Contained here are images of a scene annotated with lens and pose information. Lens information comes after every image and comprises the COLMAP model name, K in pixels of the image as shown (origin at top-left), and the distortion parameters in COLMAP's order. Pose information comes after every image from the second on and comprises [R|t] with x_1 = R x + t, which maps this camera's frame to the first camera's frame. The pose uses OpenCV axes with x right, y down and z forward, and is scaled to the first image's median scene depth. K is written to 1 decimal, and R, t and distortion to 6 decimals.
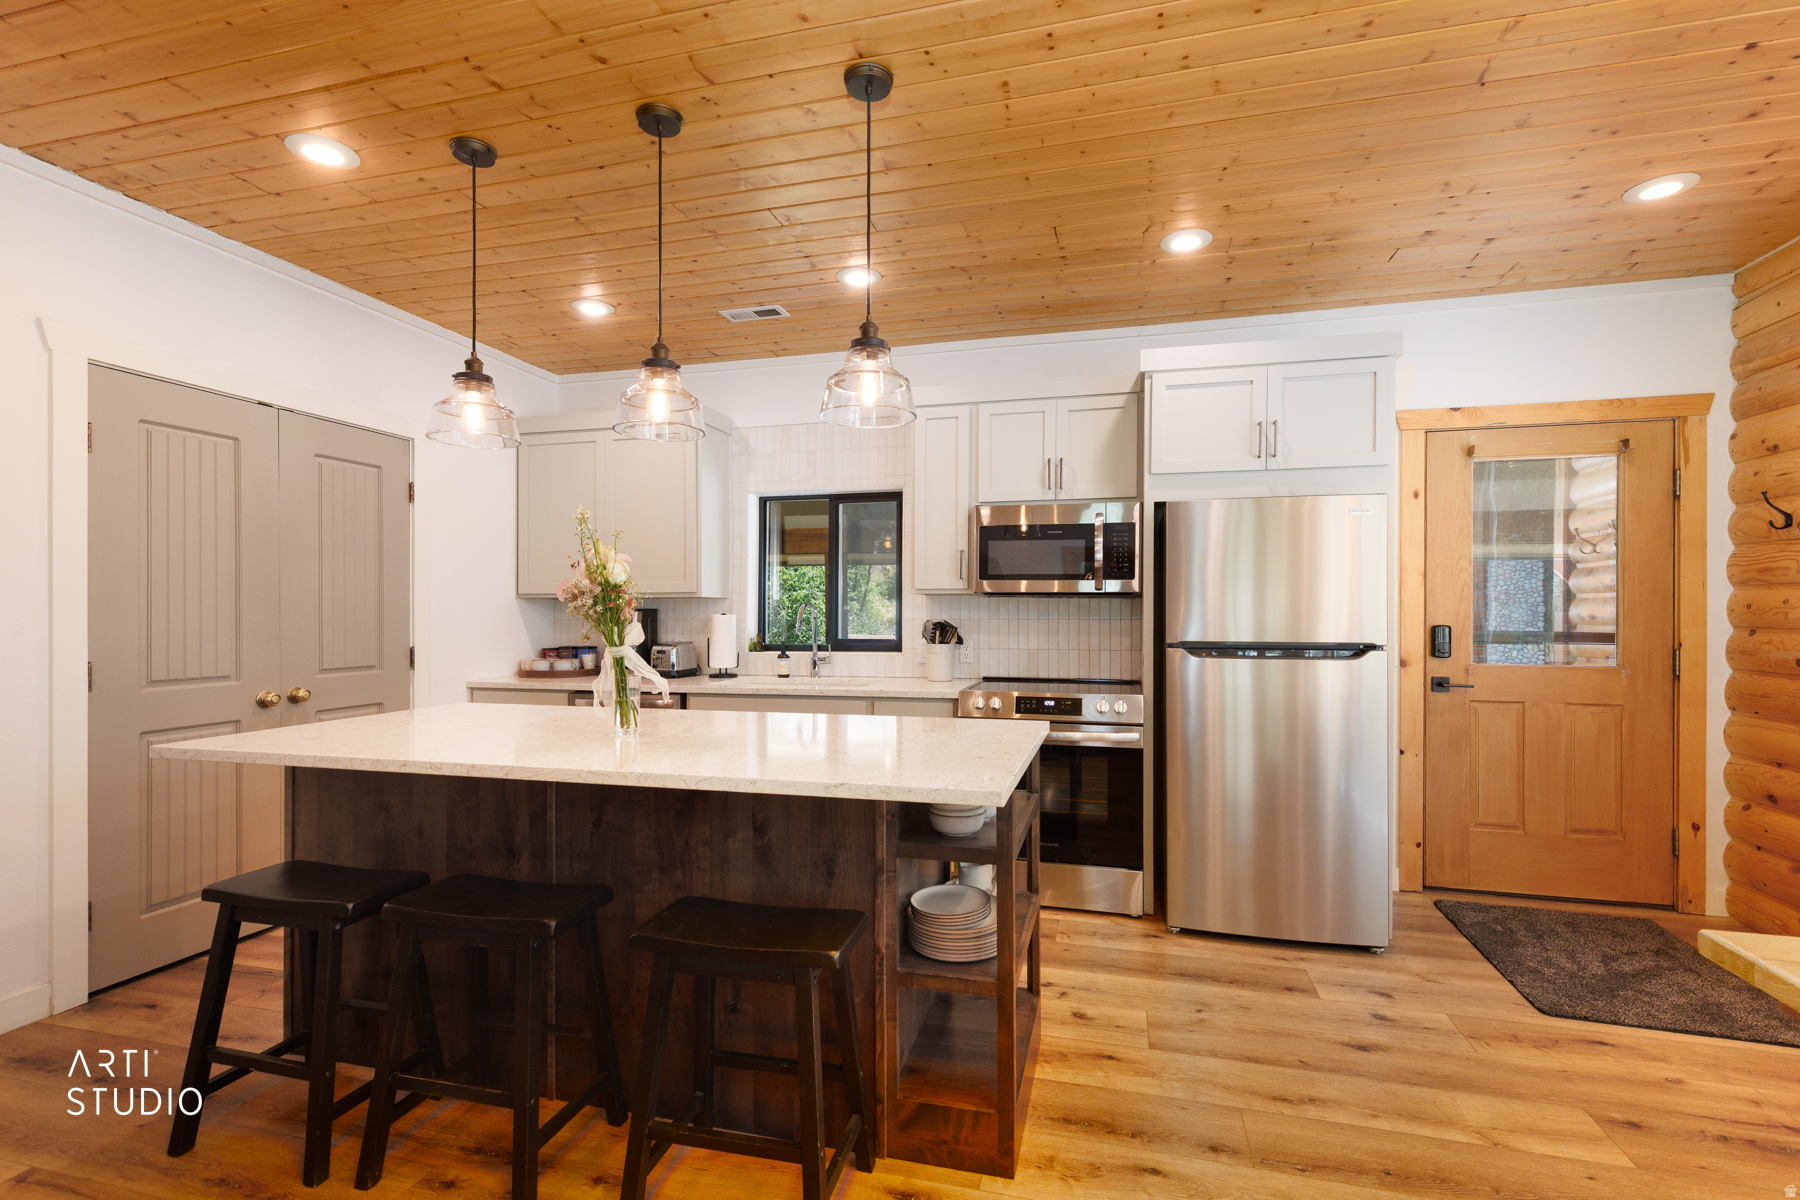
lens RADIAL K [[800.0, 0, 899.7], [0, 800.0, 609.2], [0, 0, 1]] dist [0.009696, -0.003461]
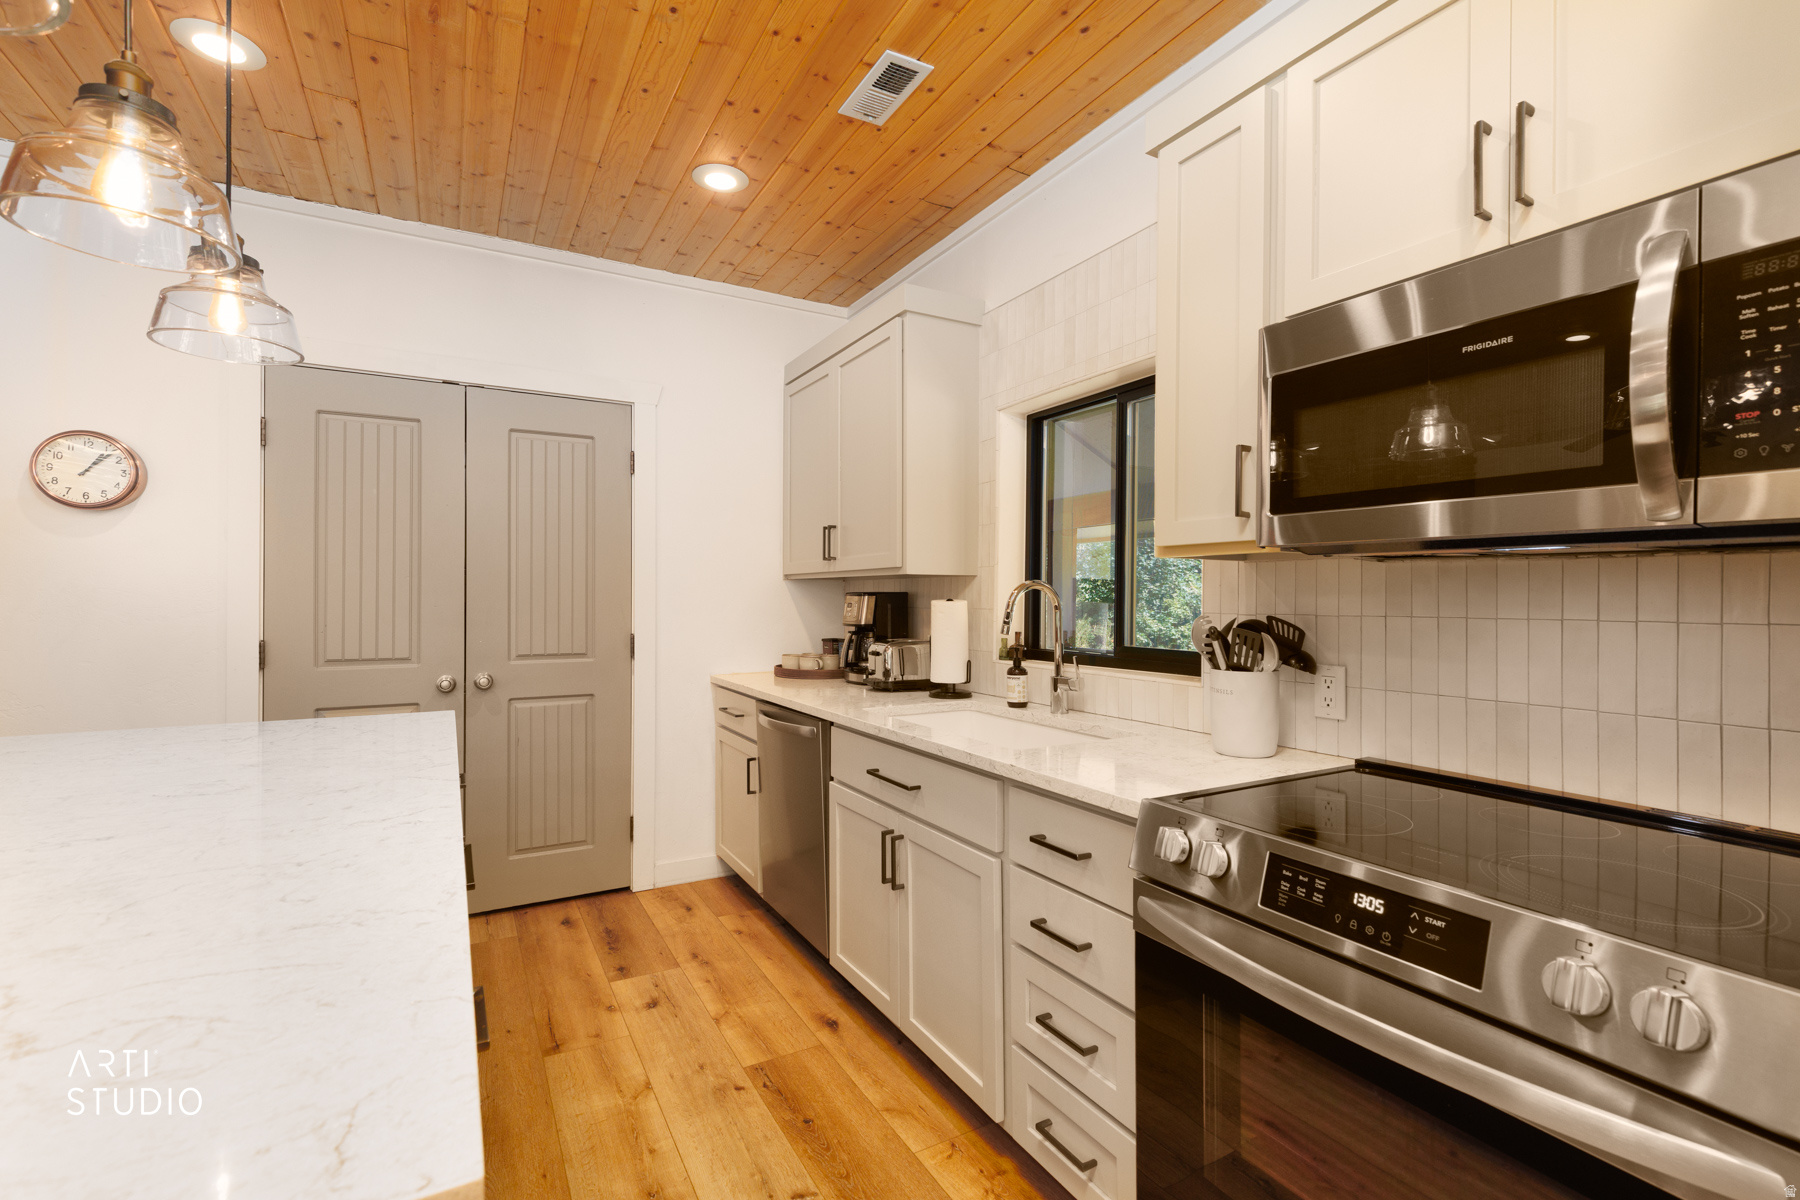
lens RADIAL K [[800.0, 0, 906.5], [0, 800.0, 594.9], [0, 0, 1]] dist [0.009696, -0.003461]
pose [[0.700140, 0.000515, -0.714006, 0.264767], [-0.001277, 0.999999, -0.000531, 0.002996], [0.714005, 0.001284, 0.700140, 0.628957]]
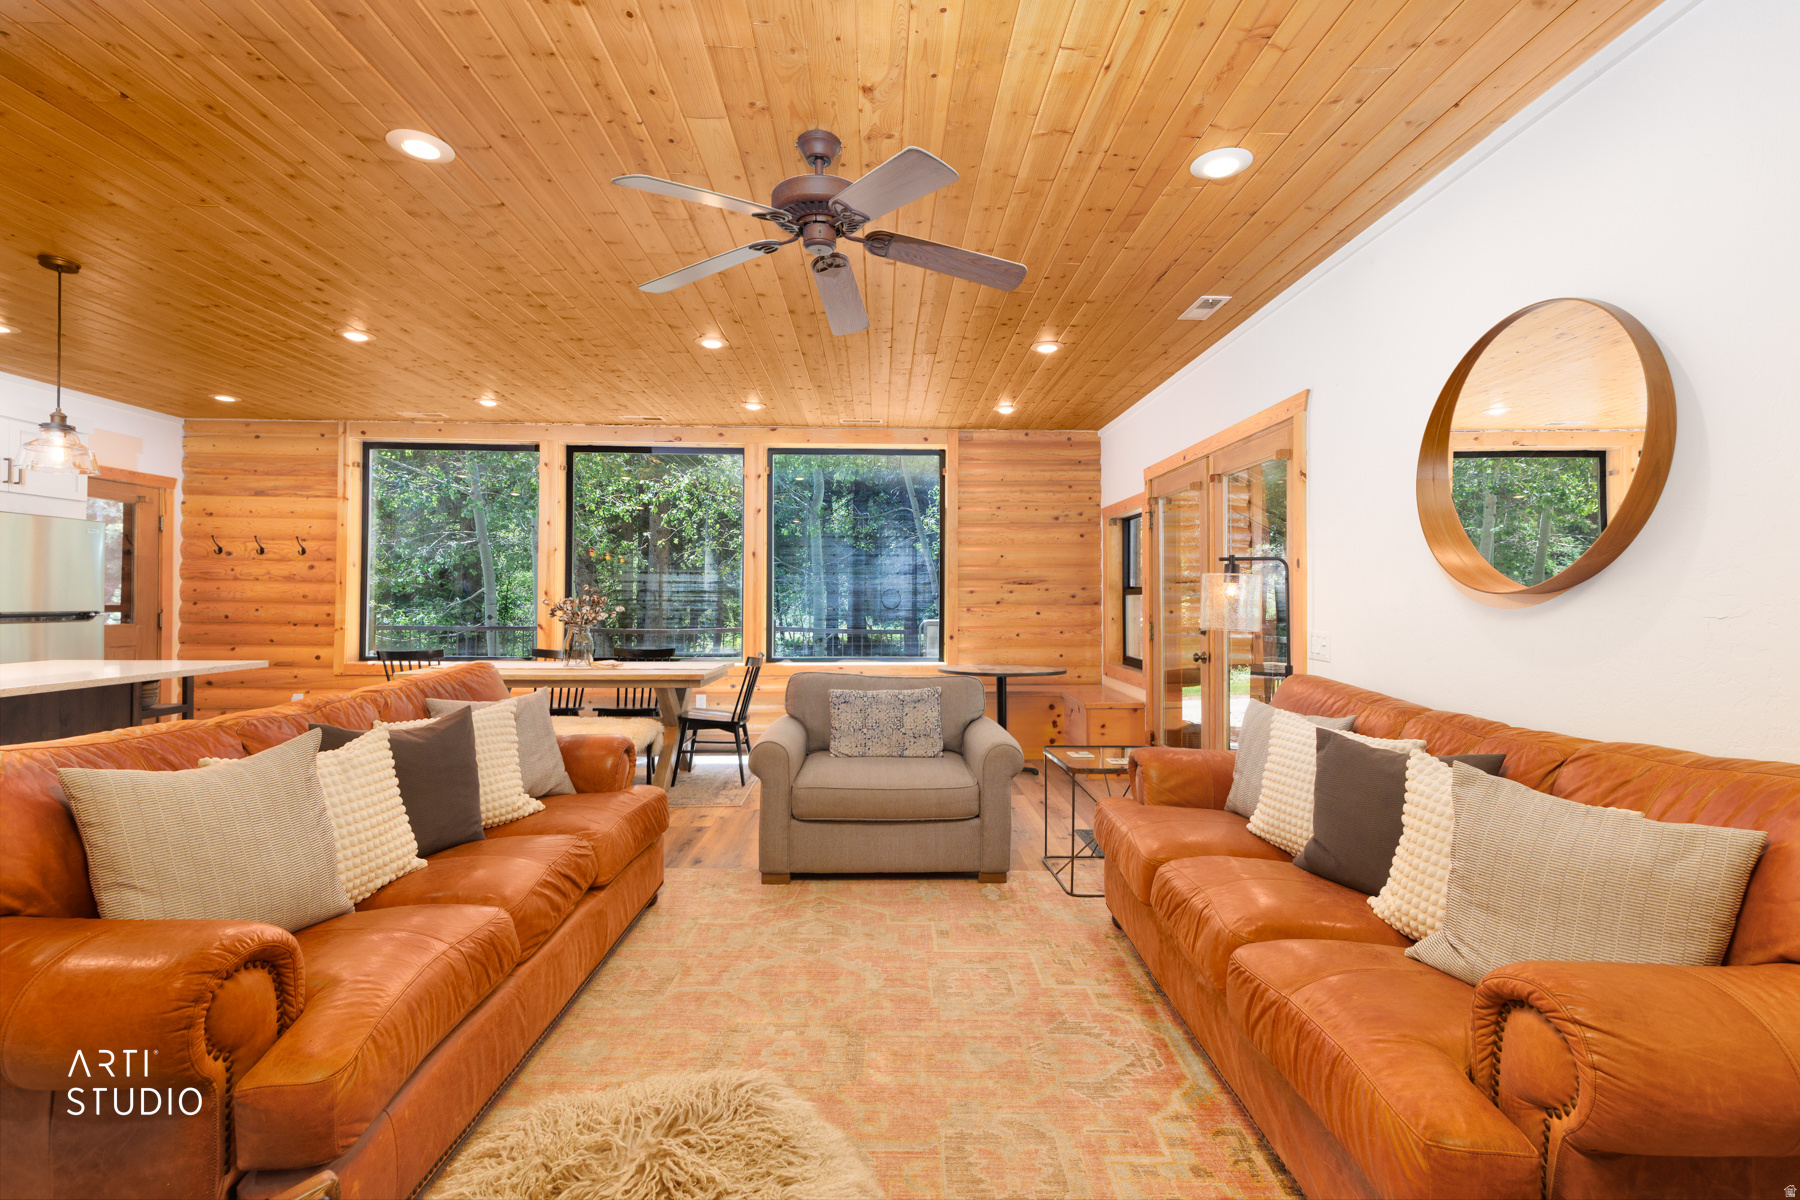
lens RADIAL K [[800.0, 0, 906.2], [0, 800.0, 596.1], [0, 0, 1]] dist [0.009696, -0.003461]
pose [[-0.286758, 0.002002, 0.958001, -1.219295], [-0.009814, 0.999939, -0.005028, 0.002978], [-0.957953, -0.010844, -0.286720, -0.106931]]
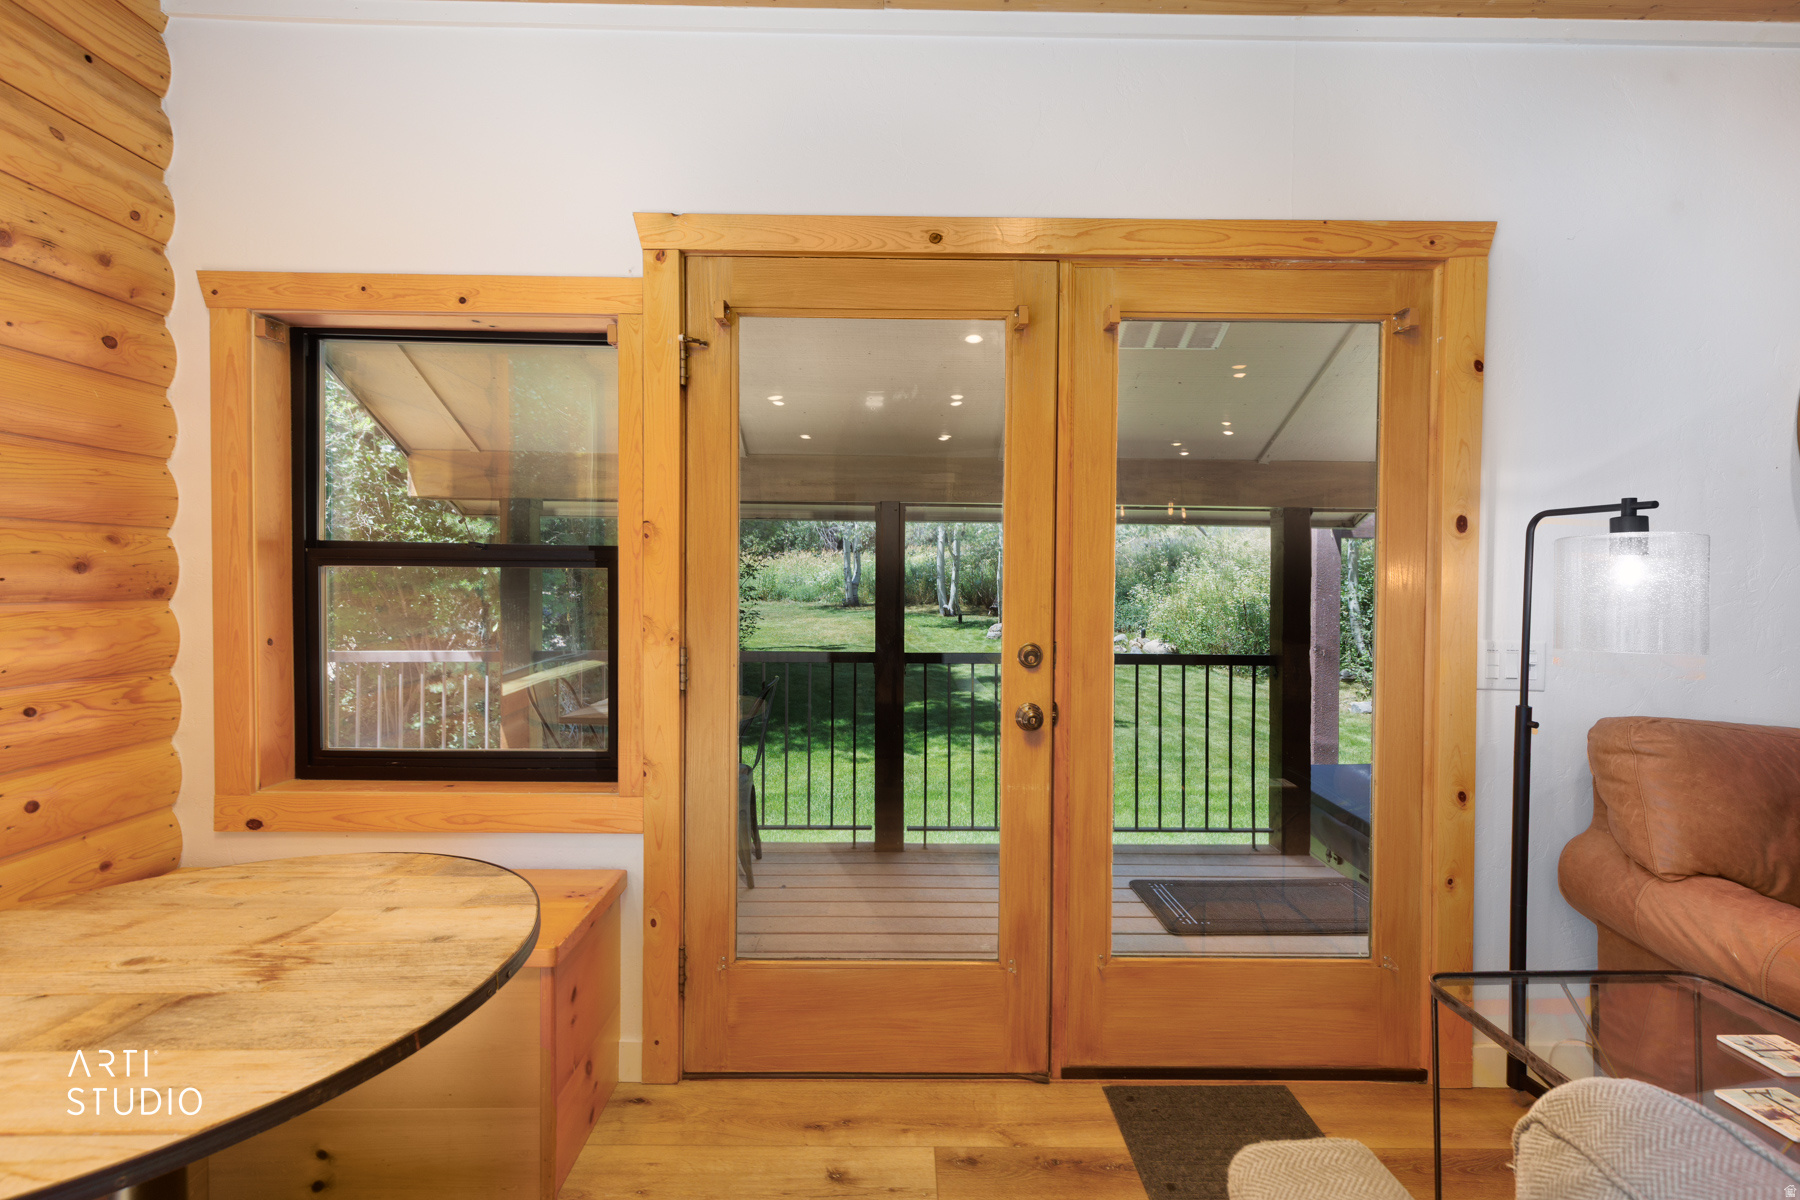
lens RADIAL K [[800.0, 0, 904.3], [0, 800.0, 594.3], [0, 0, 1]] dist [0.009696, -0.003461]
pose [[-0.964453, -0.004134, -0.264222, 0.091043], [-0.006824, 0.999934, 0.009266, -0.000490], [0.264166, 0.010740, -0.964417, -0.408527]]
